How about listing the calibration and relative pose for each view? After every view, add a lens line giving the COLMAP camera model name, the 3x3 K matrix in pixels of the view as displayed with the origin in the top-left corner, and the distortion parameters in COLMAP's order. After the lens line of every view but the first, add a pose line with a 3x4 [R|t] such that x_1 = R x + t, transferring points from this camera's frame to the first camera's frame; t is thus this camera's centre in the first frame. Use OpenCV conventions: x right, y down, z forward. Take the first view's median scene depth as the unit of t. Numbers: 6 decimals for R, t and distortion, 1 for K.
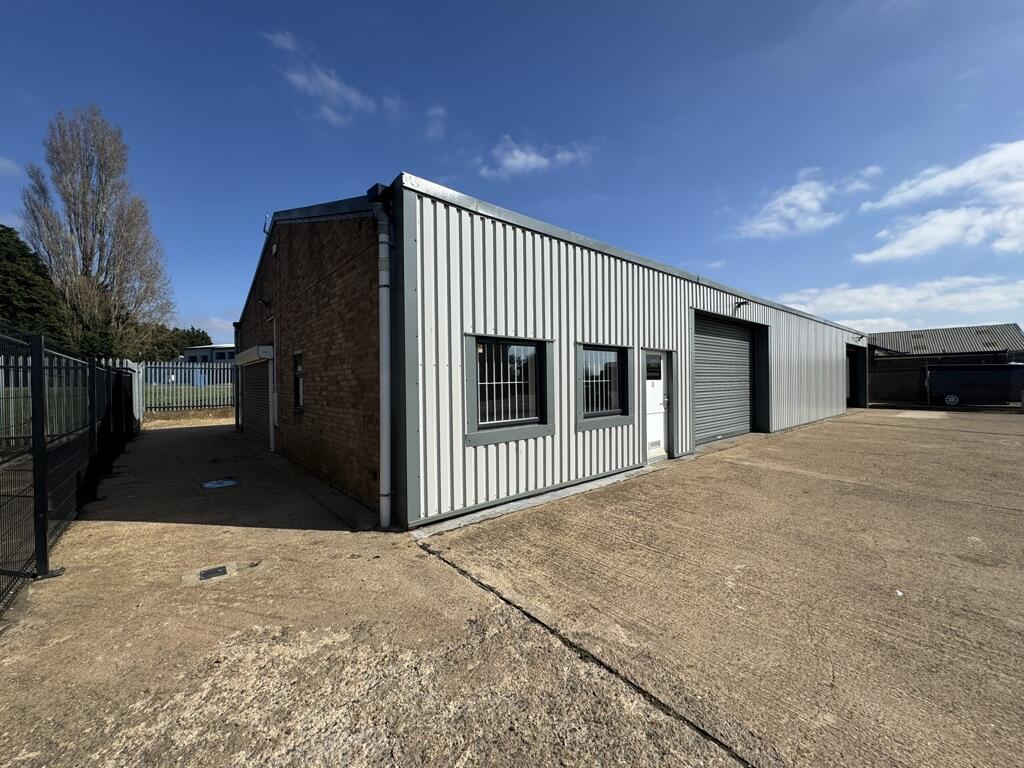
lens RADIAL K [[407.7, 0, 512.0], [0, 407.7, 384.0], [0, 0, 1]] dist [-0.000850, 0.000493]
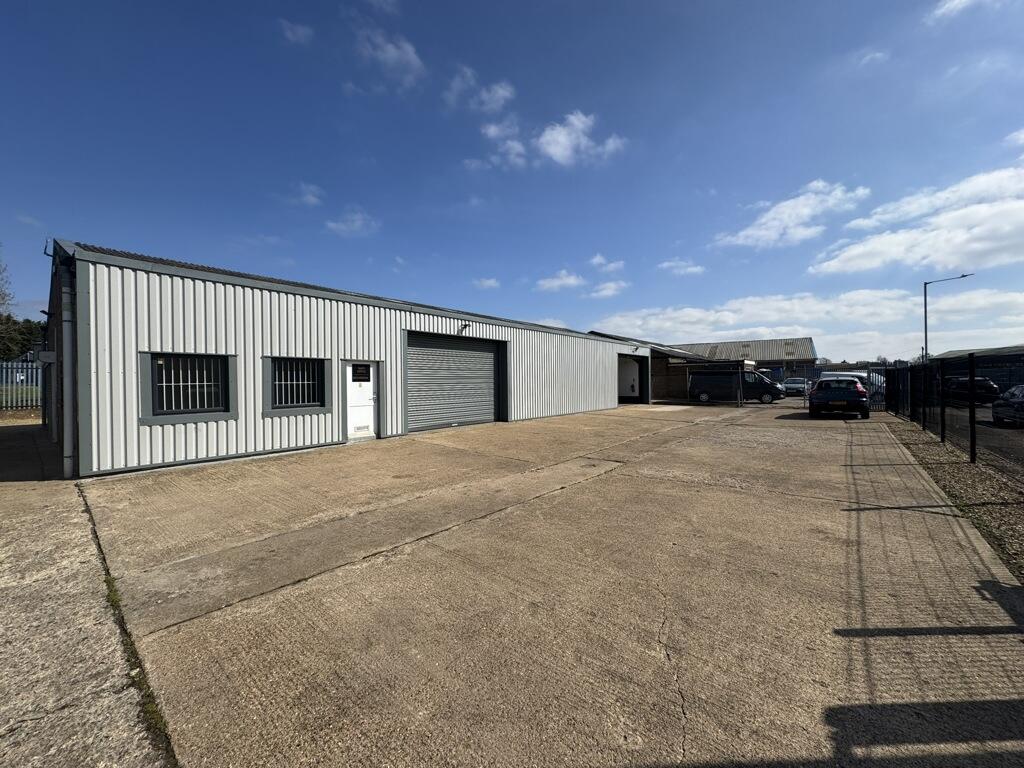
lens RADIAL K [[404.0, 0, 505.6], [0, 404.0, 385.9], [0, 0, 1]] dist [-0.000364, 0.000376]
pose [[0.987157, 0.005023, 0.159676, 0.600493], [-0.006184, 0.999958, 0.006774, -0.008579], [-0.159636, -0.007675, 0.987146, -0.427690]]
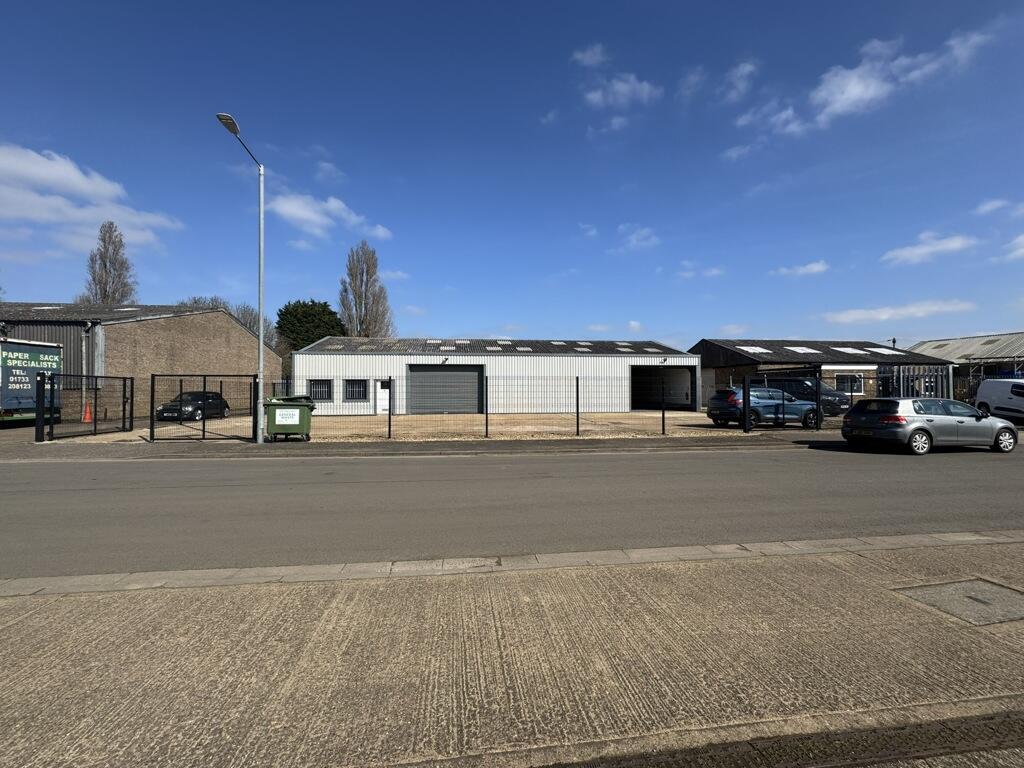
lens RADIAL K [[407.7, 0, 512.0], [0, 407.7, 384.0], [0, 0, 1]] dist [-0.000850, 0.000493]
pose [[0.840519, 0.001004, -0.541780, 2.793295], [-0.010086, 0.999854, -0.013795, -0.014676], [0.541687, 0.017060, 0.840407, -1.072262]]
